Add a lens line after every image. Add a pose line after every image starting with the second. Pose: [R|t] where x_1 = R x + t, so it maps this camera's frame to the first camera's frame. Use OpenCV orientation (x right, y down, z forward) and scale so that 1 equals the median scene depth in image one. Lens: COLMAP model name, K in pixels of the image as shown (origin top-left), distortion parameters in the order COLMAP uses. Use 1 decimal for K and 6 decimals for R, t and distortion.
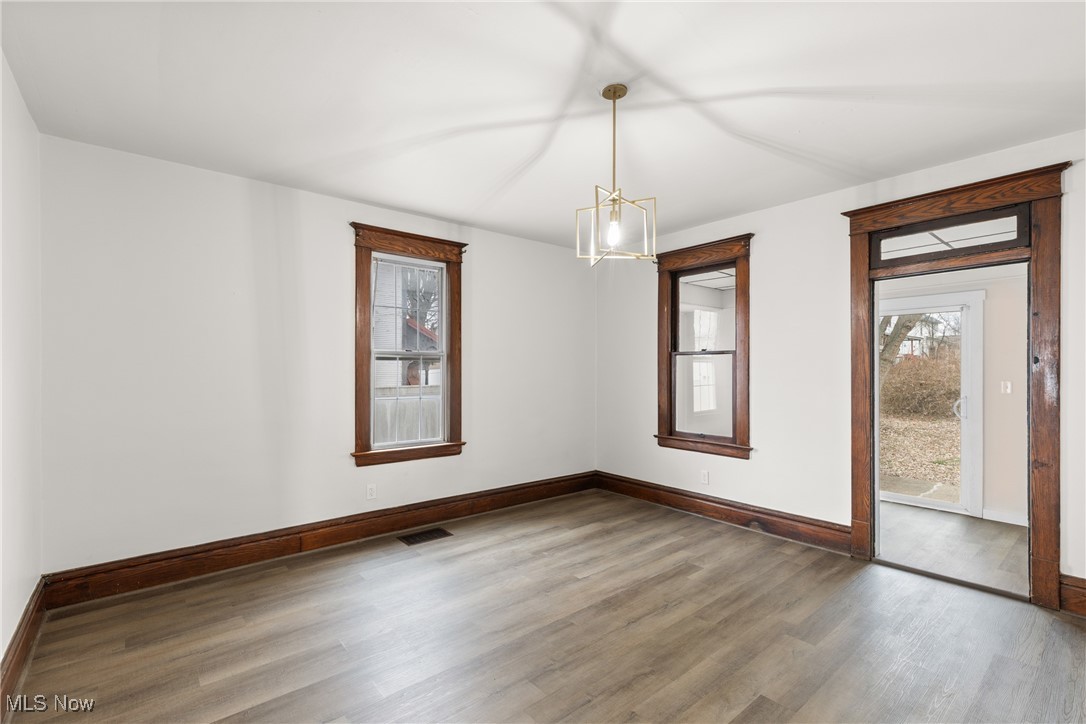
lens RADIAL K [[494.8, 0, 536.4], [0, 494.8, 362.1], [0, 0, 1]] dist [0.013571, -0.002571]
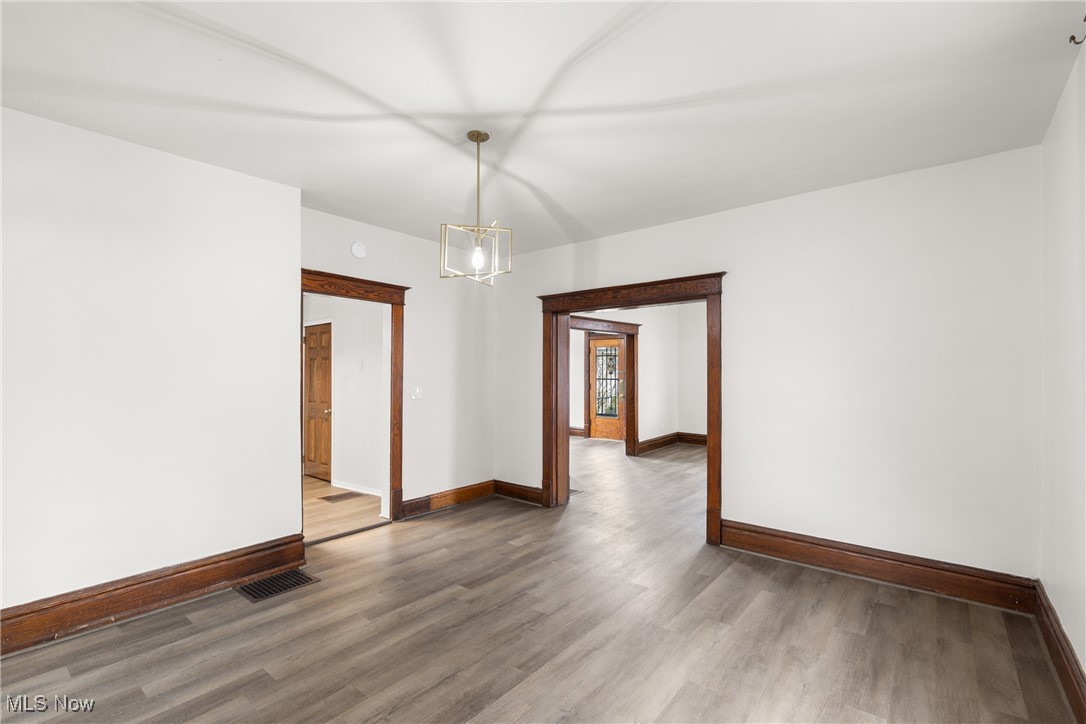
lens RADIAL K [[494.8, 0, 539.7], [0, 494.8, 363.5], [0, 0, 1]] dist [0.013571, -0.002571]
pose [[-0.981333, -0.003618, -0.192280, 0.217558], [0.002208, 0.999545, -0.030076, 0.018855], [0.192301, -0.029939, -0.980879, 1.971197]]
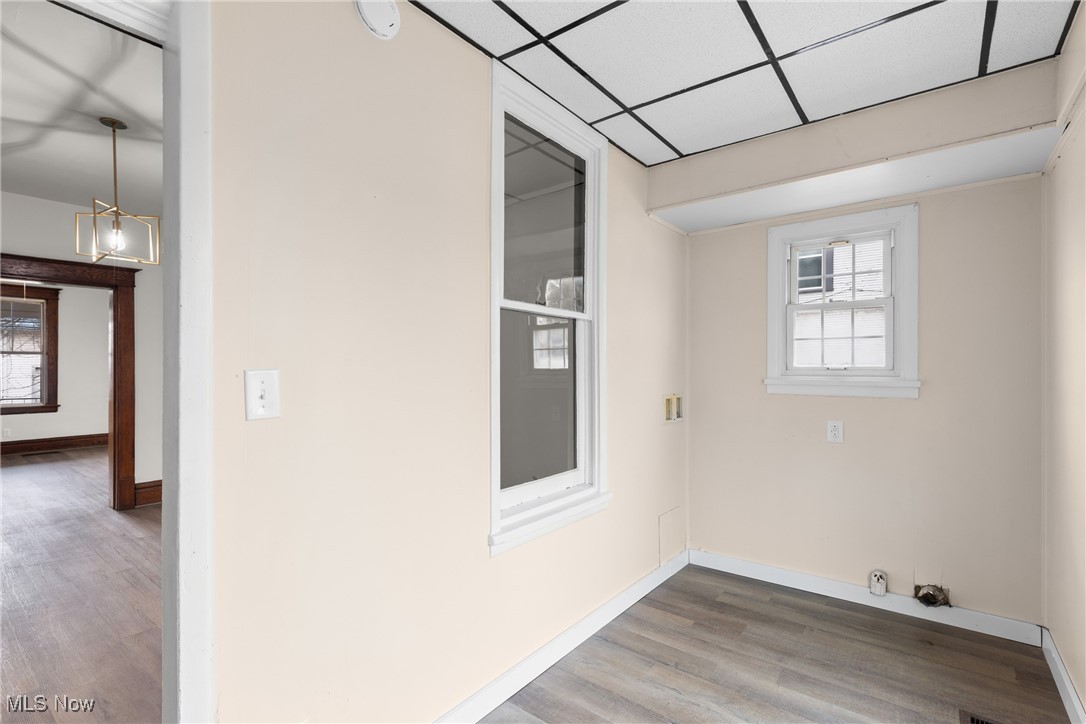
lens RADIAL K [[494.8, 0, 539.9], [0, 494.8, 364.8], [0, 0, 1]] dist [0.013571, -0.002571]
pose [[0.215158, -0.003755, -0.976572, 1.433158], [0.016657, 0.999861, -0.000175, 0.052546], [0.976437, -0.016229, 0.215191, 1.597549]]
